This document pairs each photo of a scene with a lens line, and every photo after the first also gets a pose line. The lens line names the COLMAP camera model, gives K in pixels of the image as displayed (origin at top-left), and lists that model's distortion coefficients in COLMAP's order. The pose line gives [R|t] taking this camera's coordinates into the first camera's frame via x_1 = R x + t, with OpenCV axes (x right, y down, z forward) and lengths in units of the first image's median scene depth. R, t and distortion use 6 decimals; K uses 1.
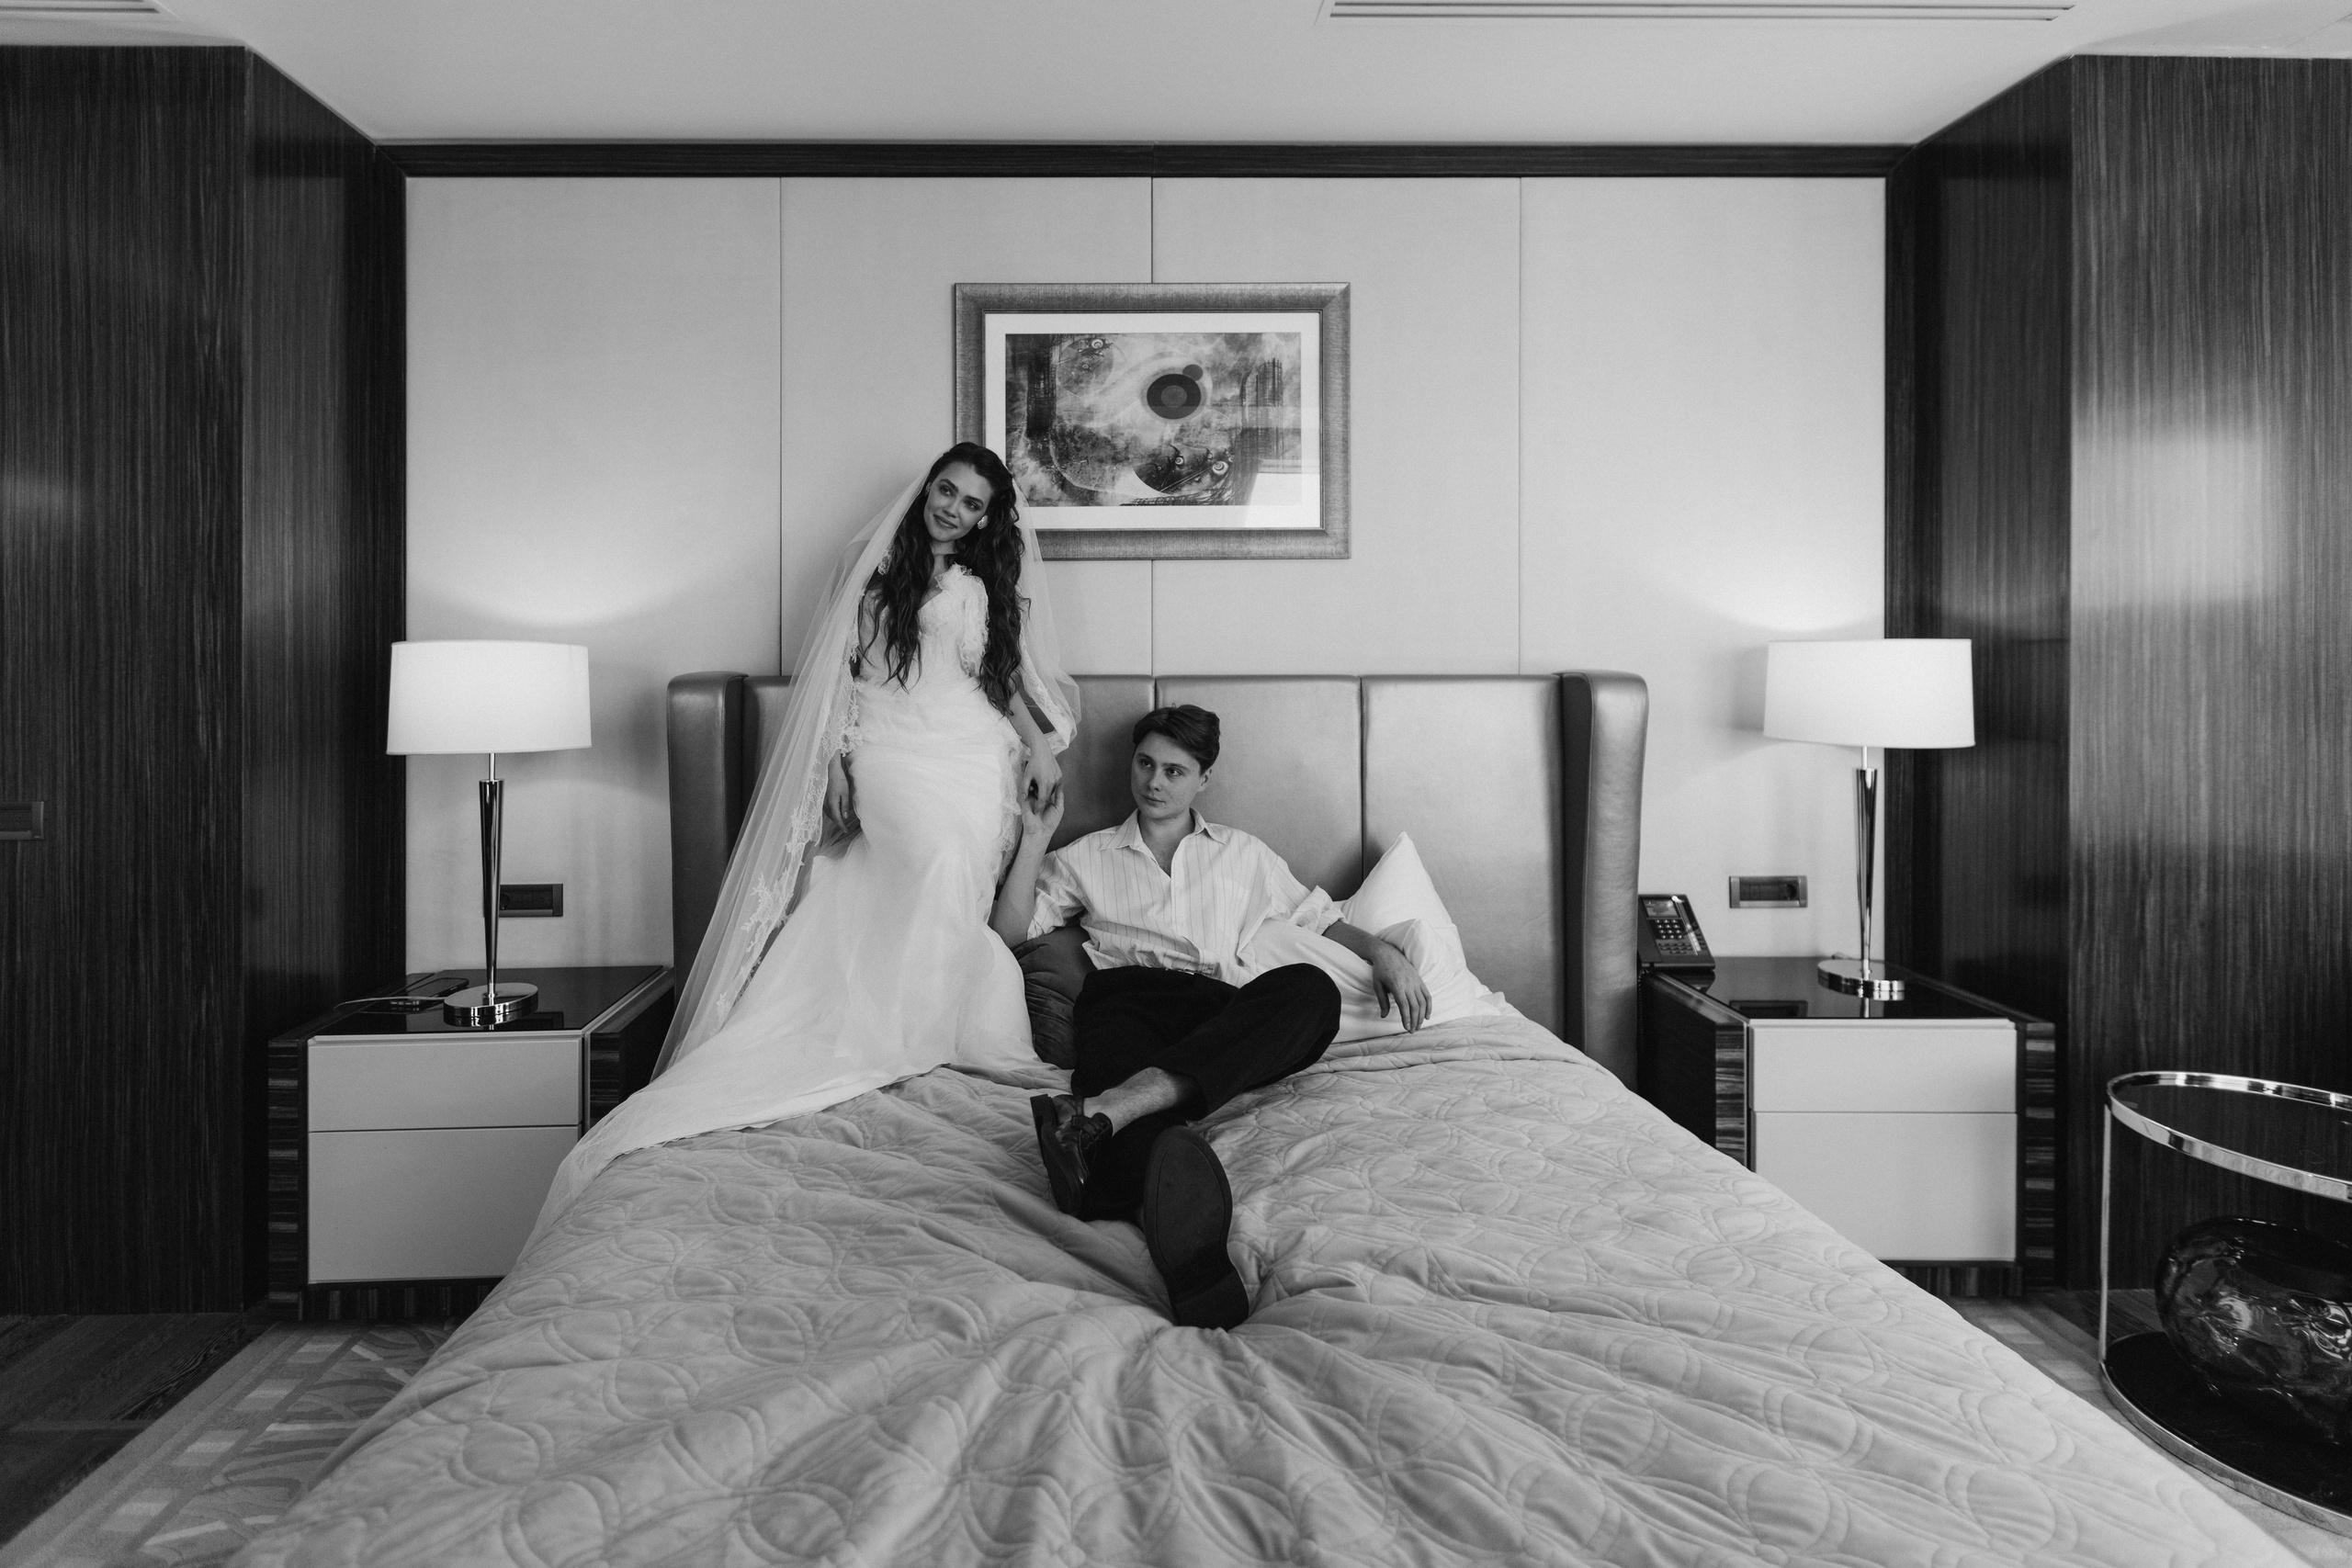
lens RADIAL K [[1661.8, 0, 1132.0], [0, 1661.8, 770.8], [0, 0, 1]] dist [-0.048590, 0.018153]
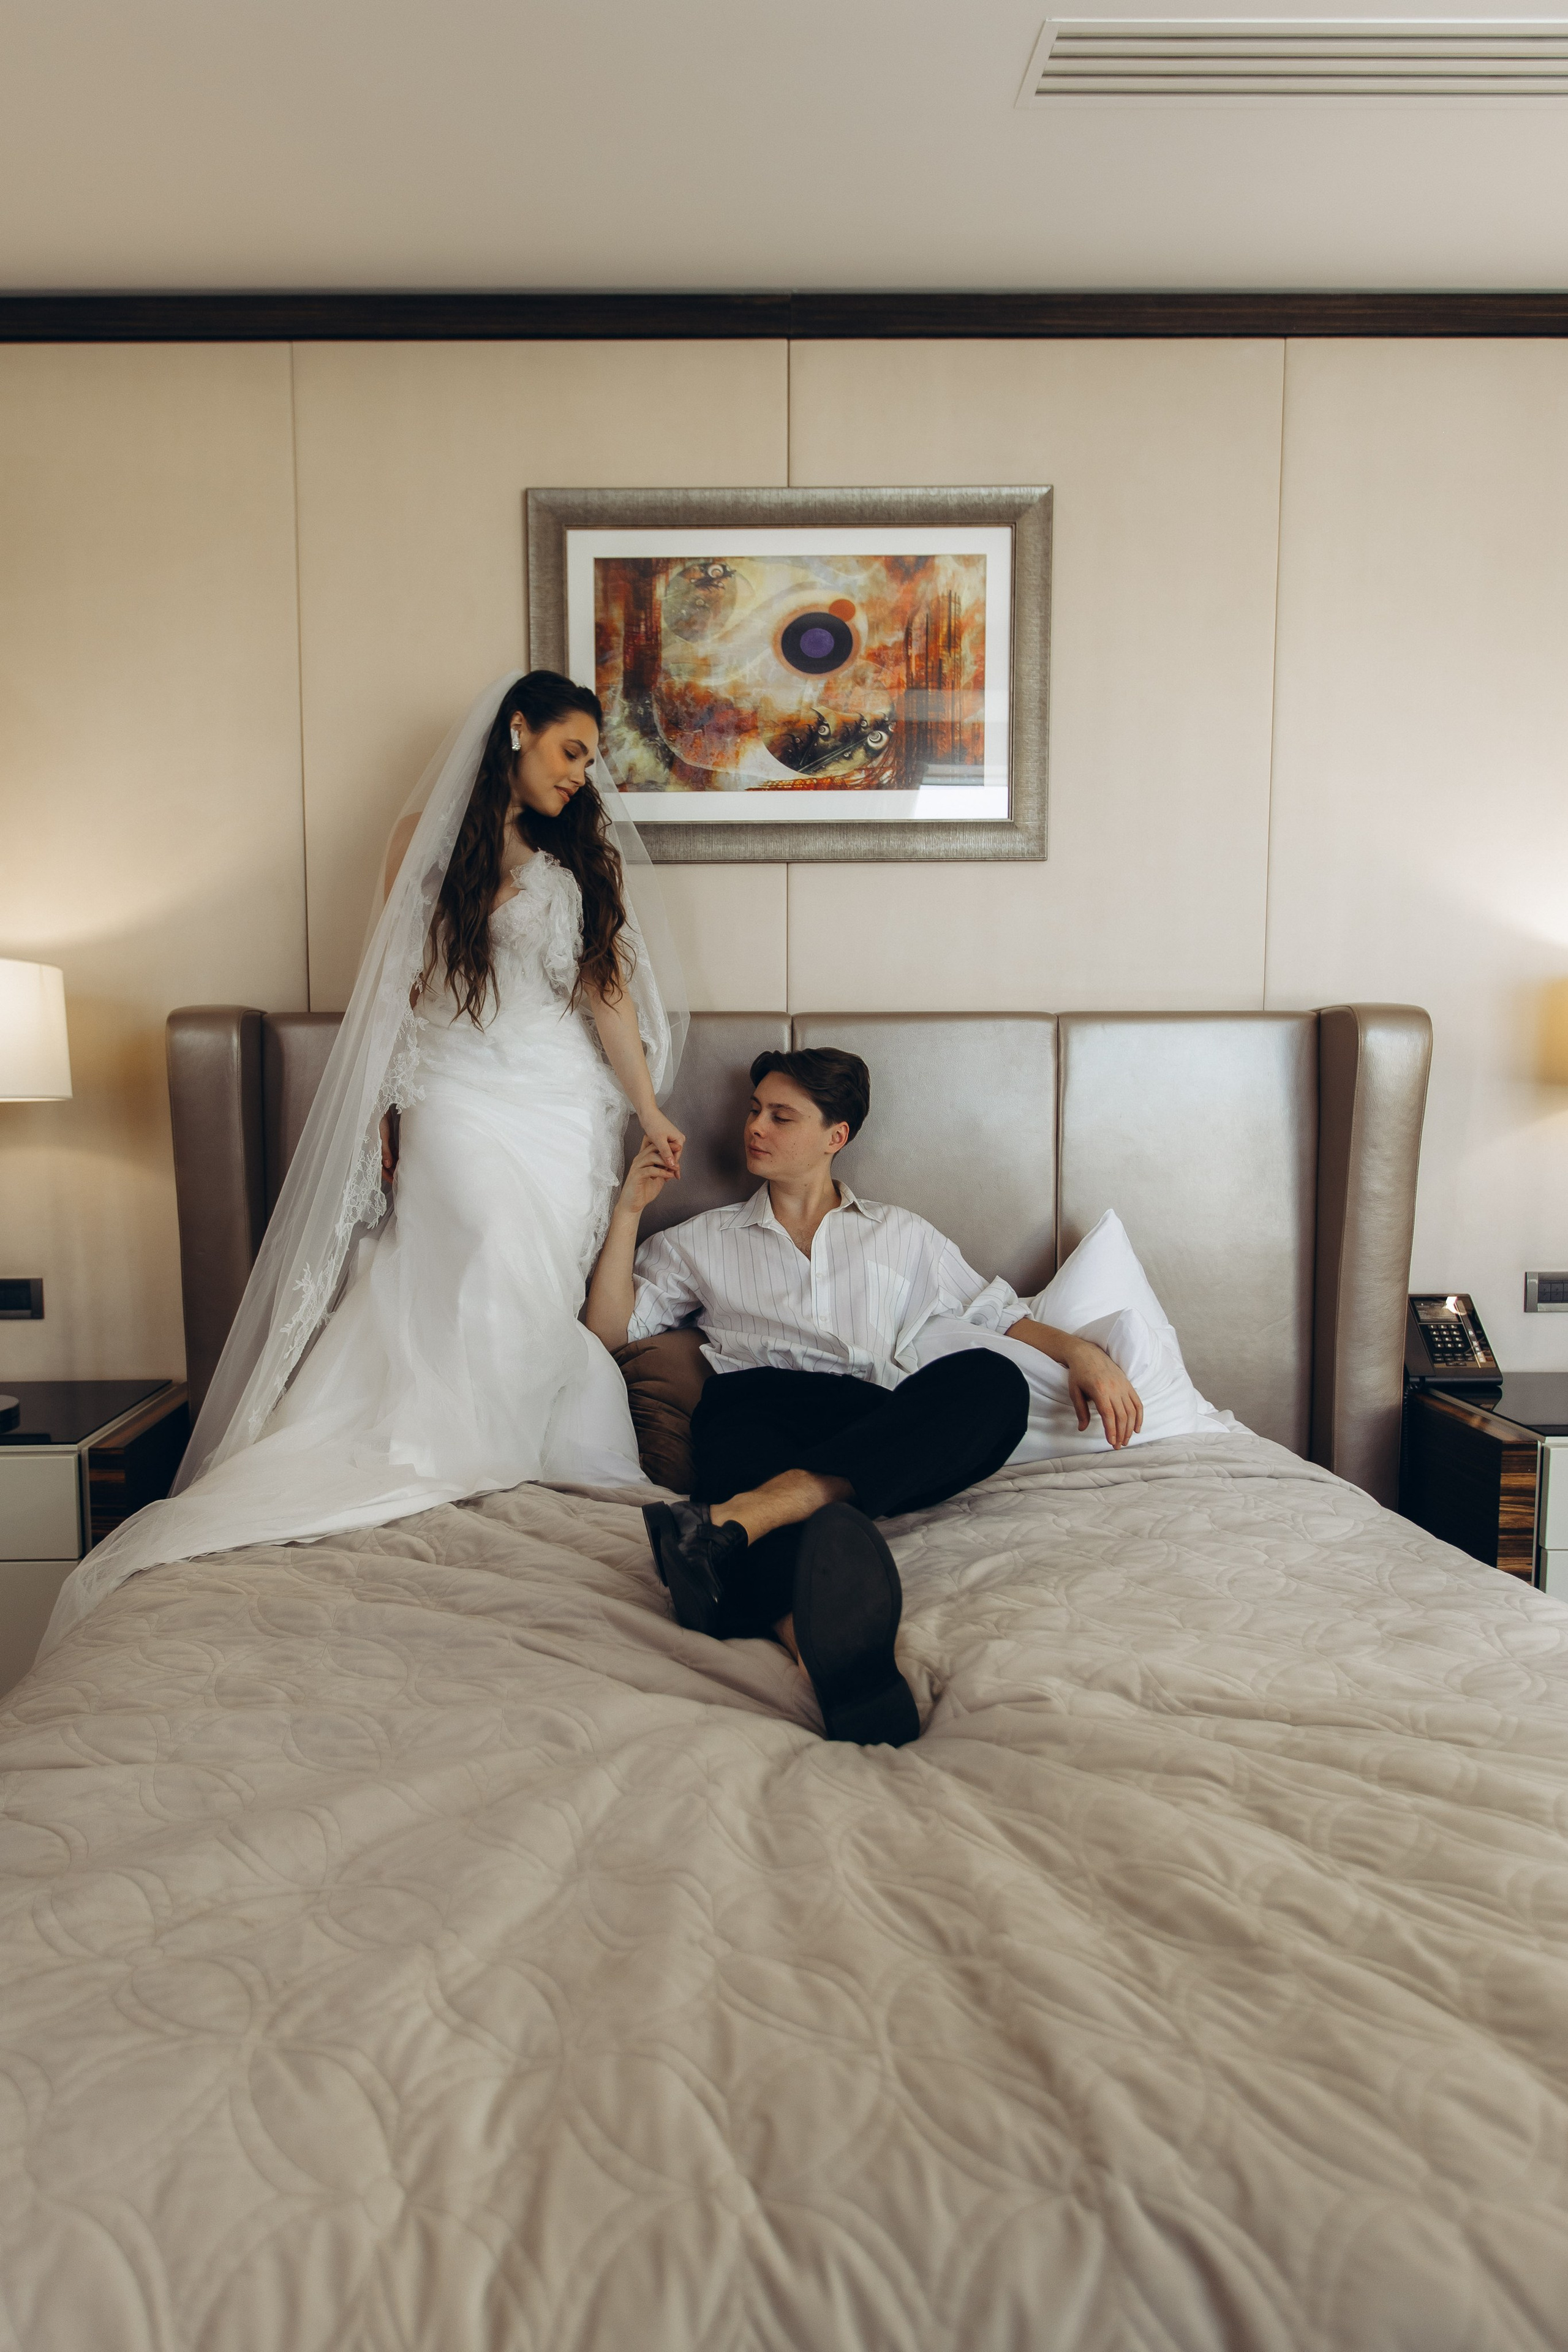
lens RADIAL K [[2090.9, 0, 771.1], [0, 2090.9, 1169.9], [0, 0, 1]] dist [-0.036926, -0.054424]
pose [[0.999836, 0.002168, -0.017979, 0.020044], [0.000181, 0.991561, 0.129638, -0.101005], [0.018108, -0.129620, 0.991398, 0.022485]]
